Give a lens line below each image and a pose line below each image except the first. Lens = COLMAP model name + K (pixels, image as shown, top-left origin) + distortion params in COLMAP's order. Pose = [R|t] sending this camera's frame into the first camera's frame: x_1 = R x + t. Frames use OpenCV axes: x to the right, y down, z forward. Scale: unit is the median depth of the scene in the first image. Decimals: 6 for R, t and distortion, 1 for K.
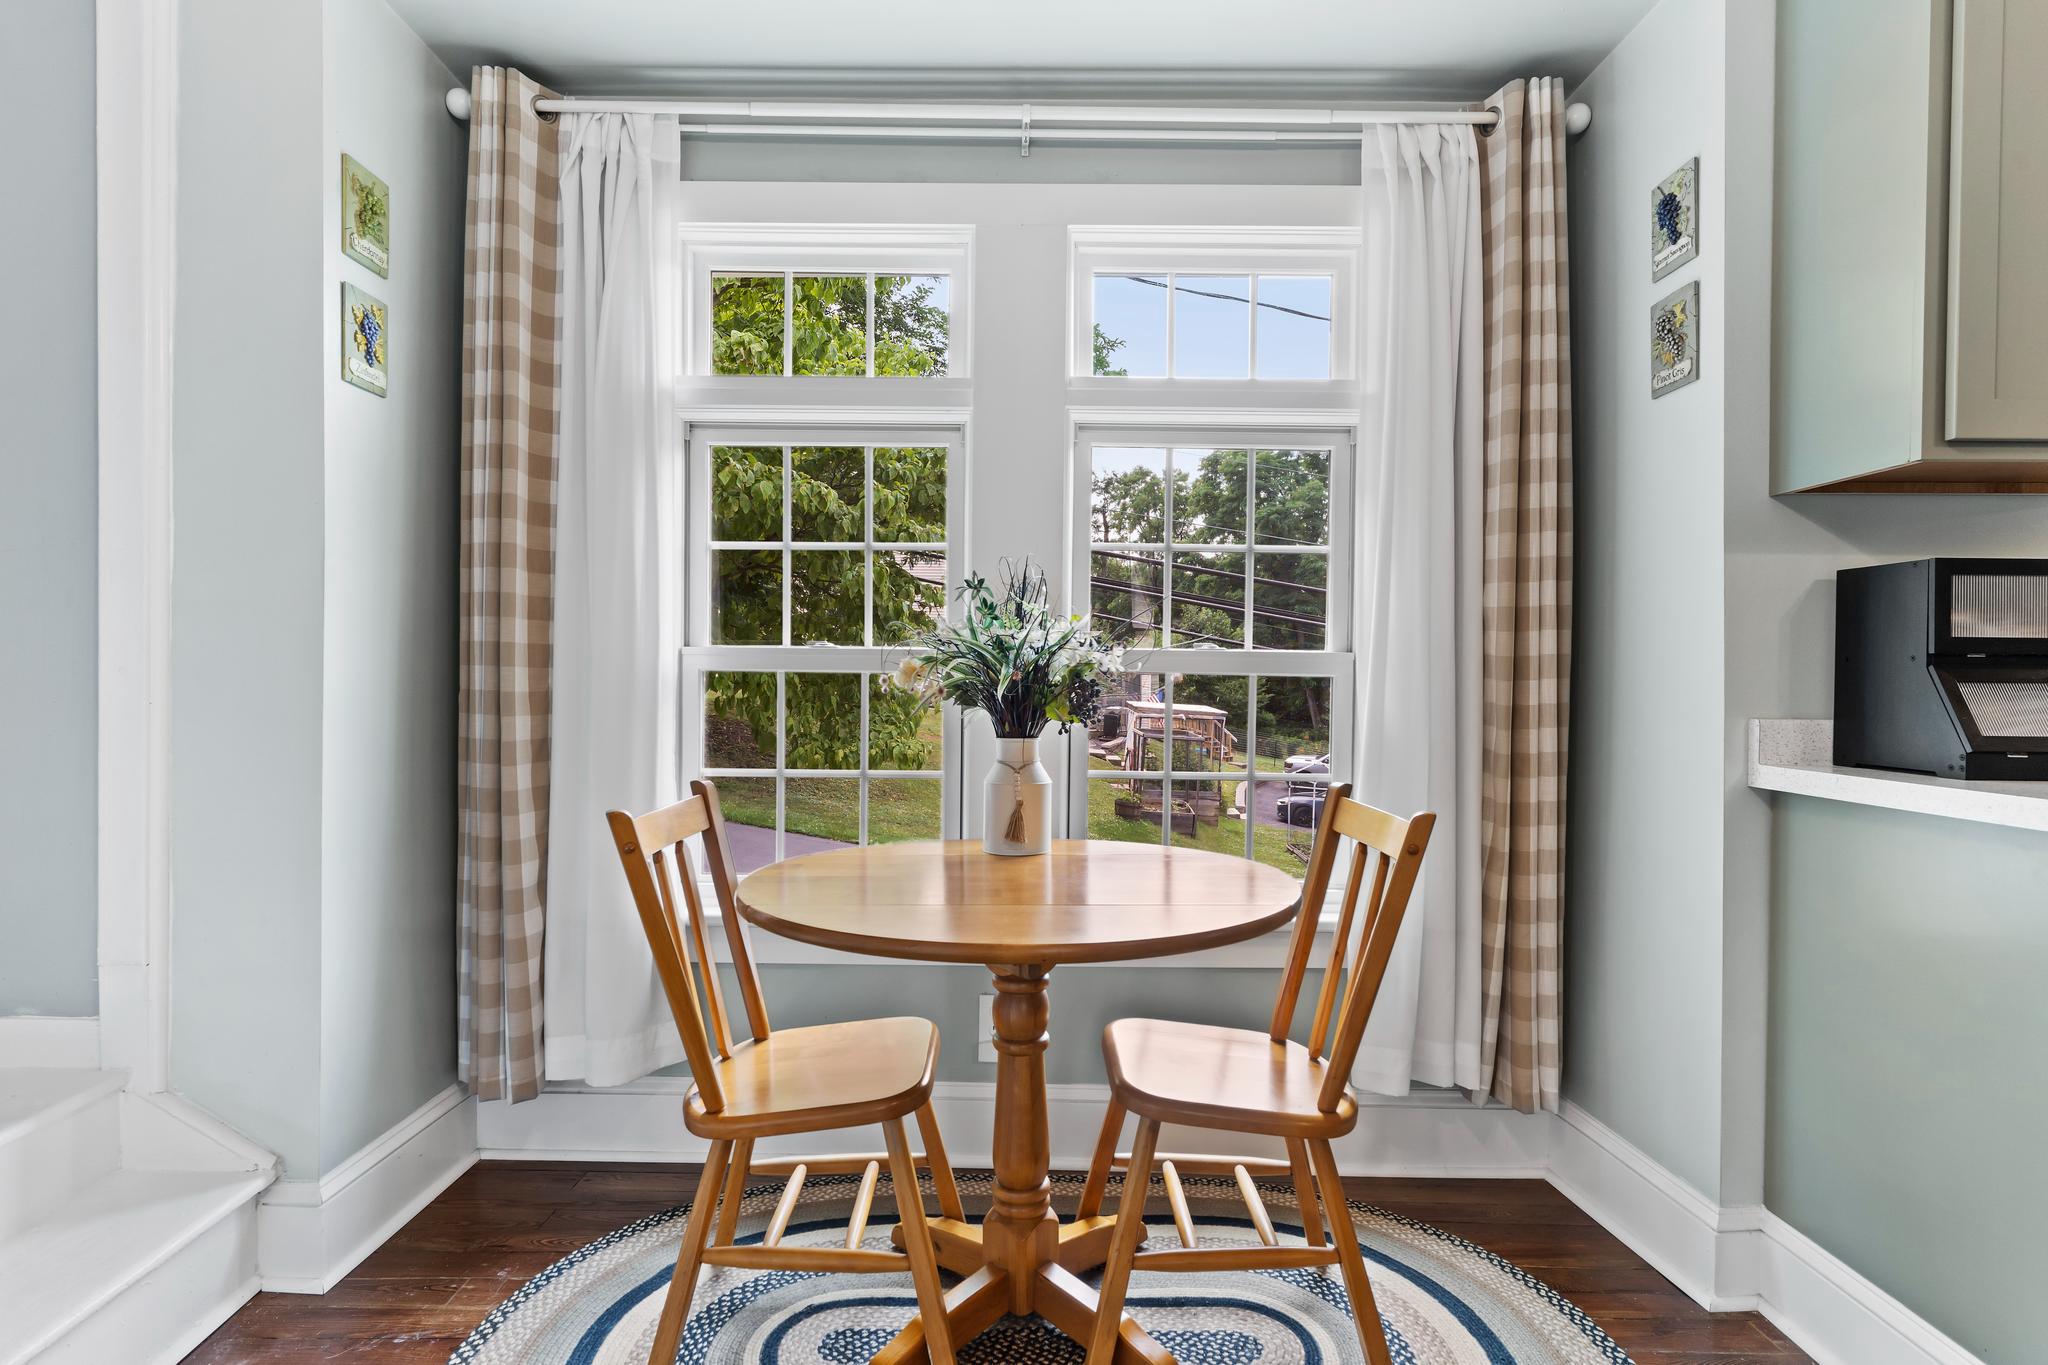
lens RADIAL K [[1061.7, 0, 1012.1], [0, 1061.7, 693.4], [0, 0, 1]] dist [-0.007806, 0.004953]
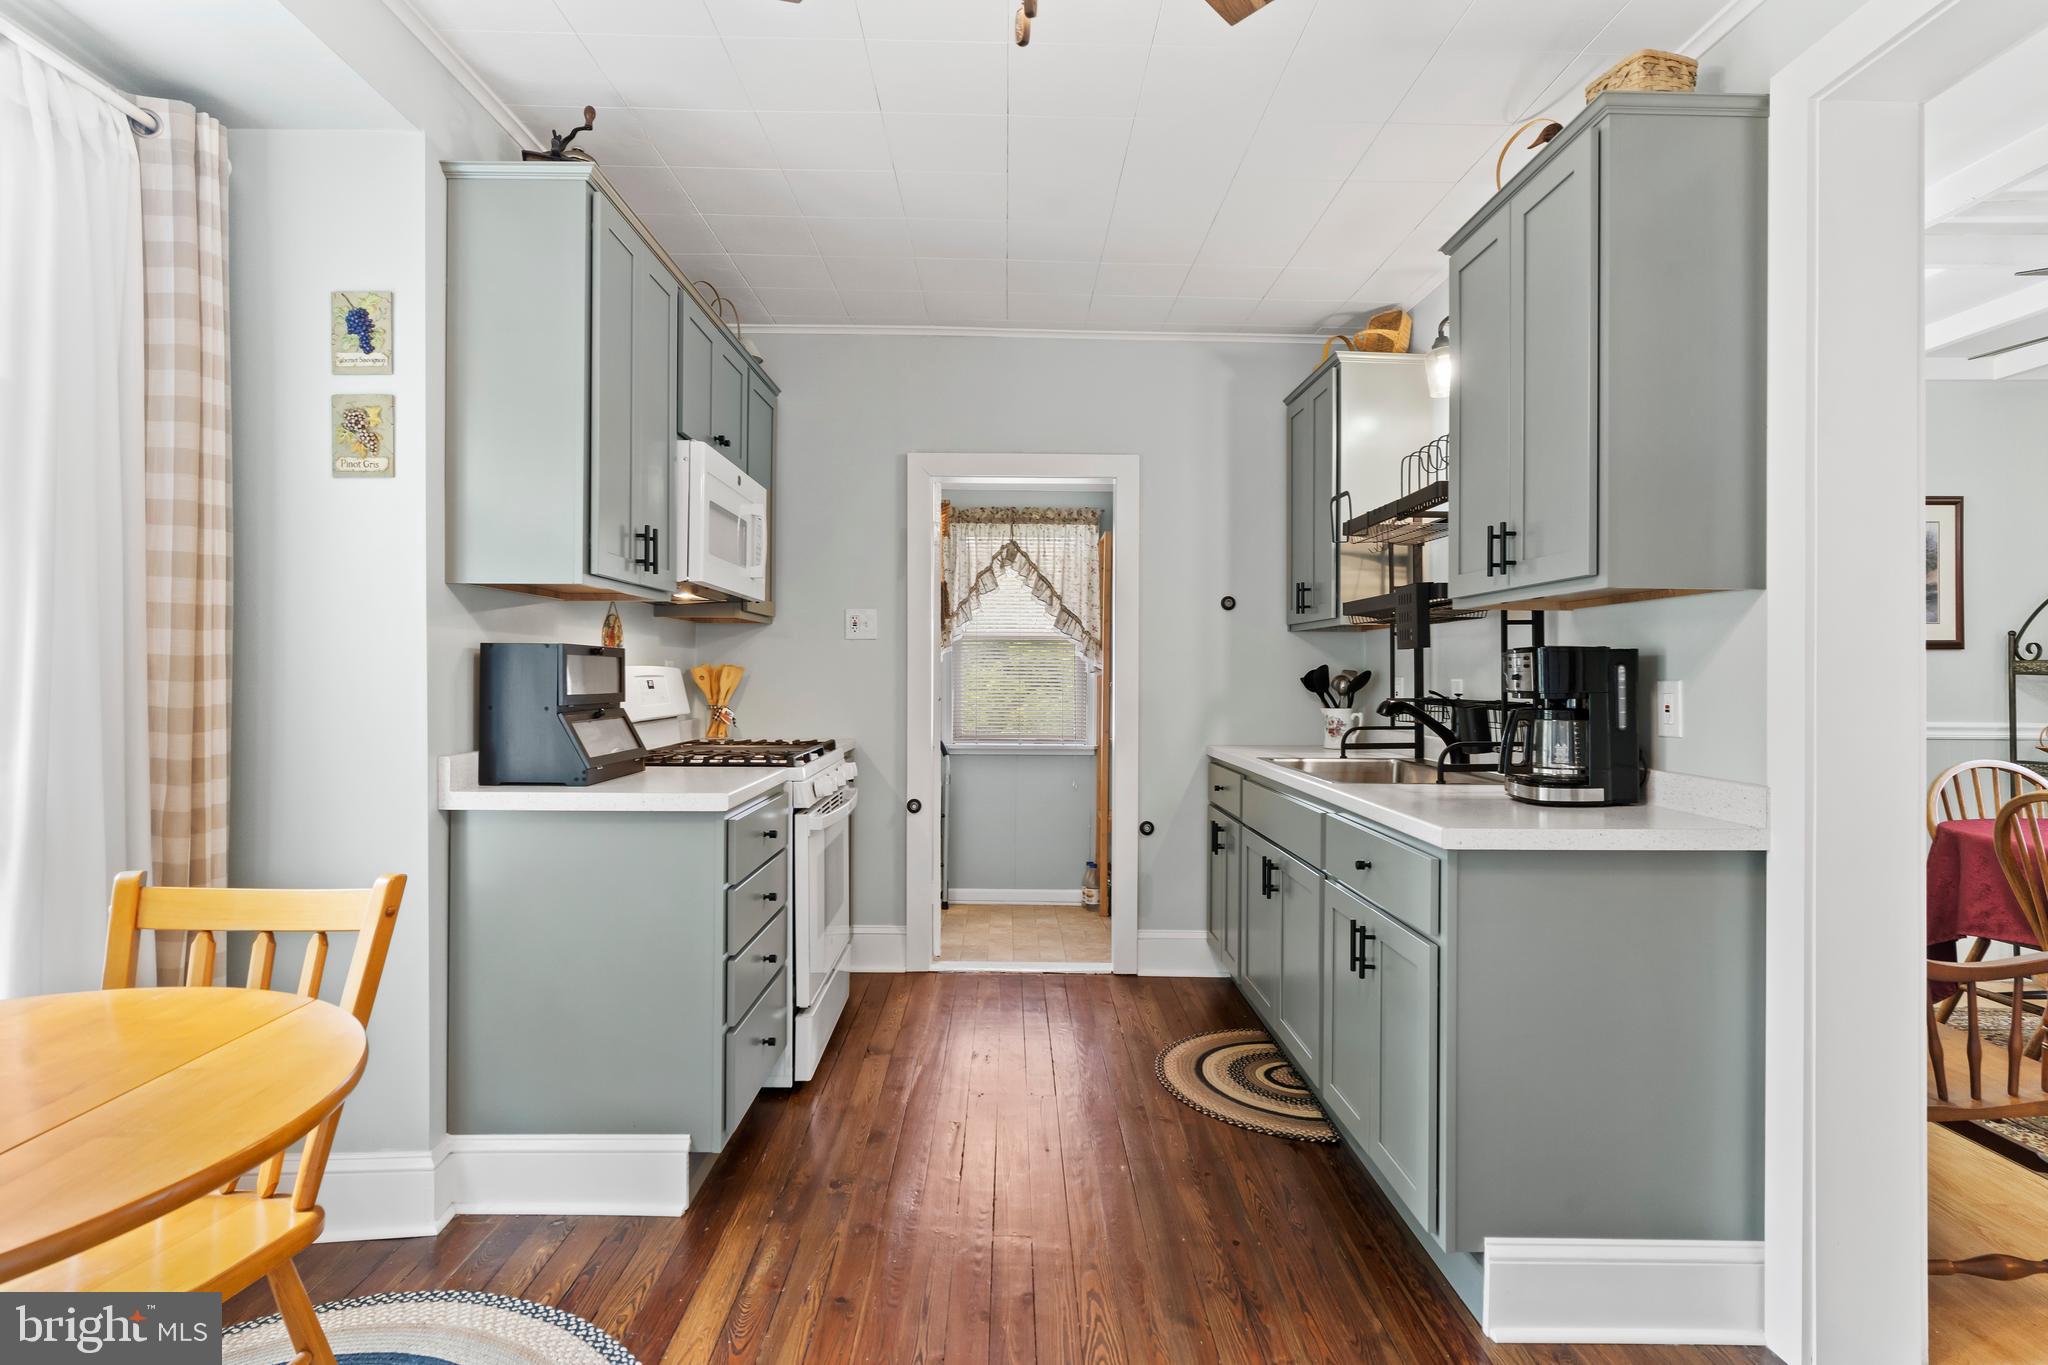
lens RADIAL K [[1061.7, 0, 1007.9], [0, 1061.7, 670.2], [0, 0, 1]] dist [-0.007806, 0.004953]
pose [[-0.015074, -0.001242, 0.999886, -0.547152], [0.007873, 0.999968, 0.001361, -0.071145], [-0.999855, 0.007892, -0.015063, 0.311404]]
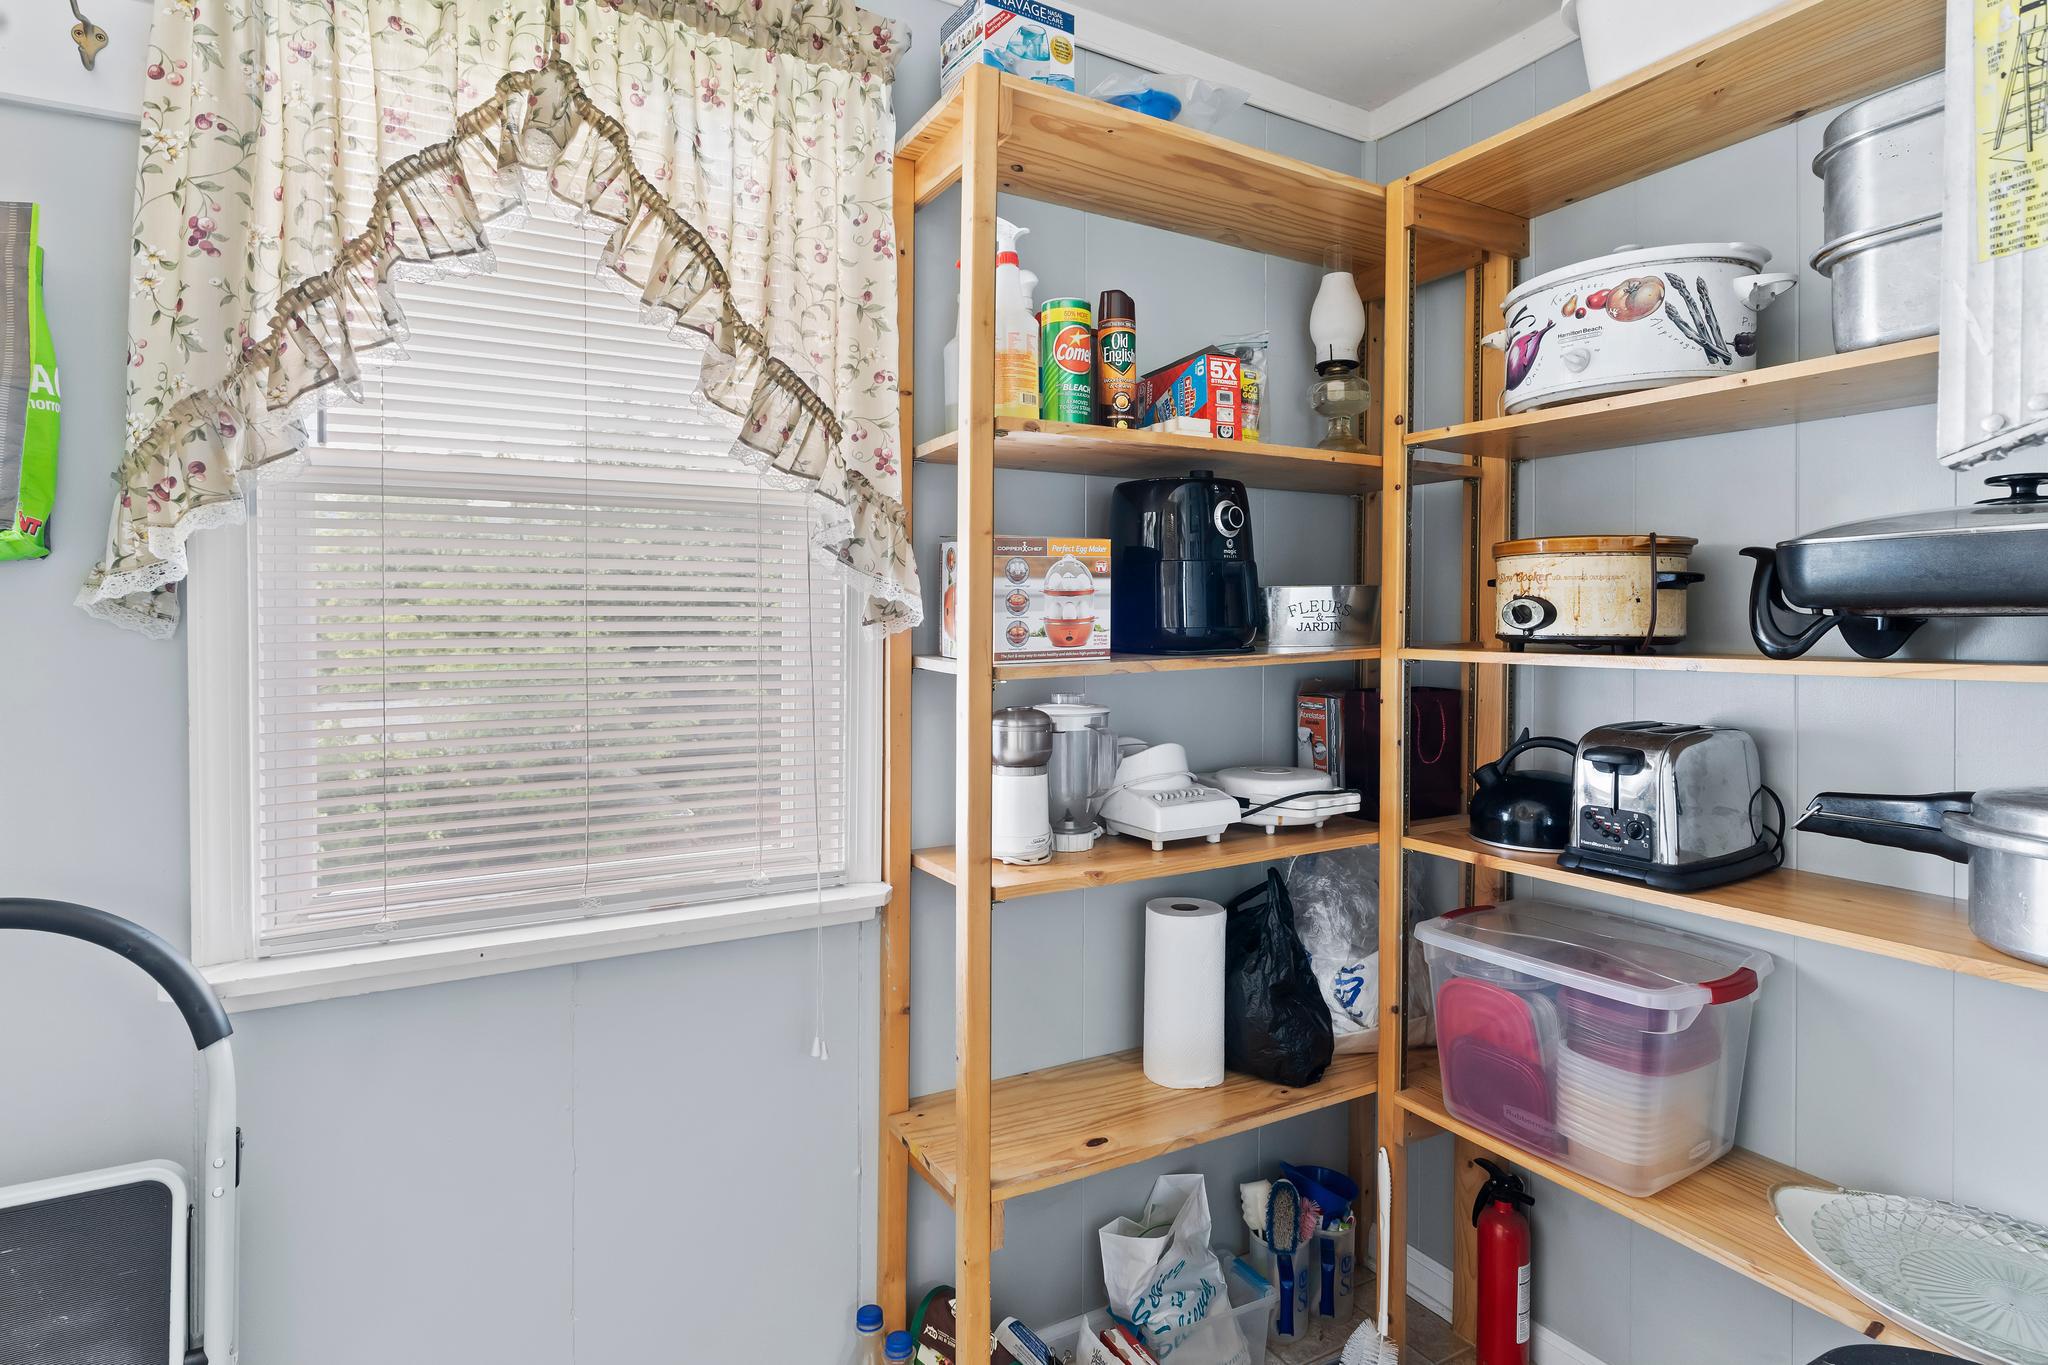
lens RADIAL K [[1061.7, 0, 1013.7], [0, 1061.7, 621.3], [0, 0, 1]] dist [-0.007806, 0.004953]
pose [[-0.502317, -0.003618, 0.864676, 1.605967], [0.010339, 0.999895, 0.010190, -0.068547], [-0.864622, 0.014059, -0.502227, 0.343902]]
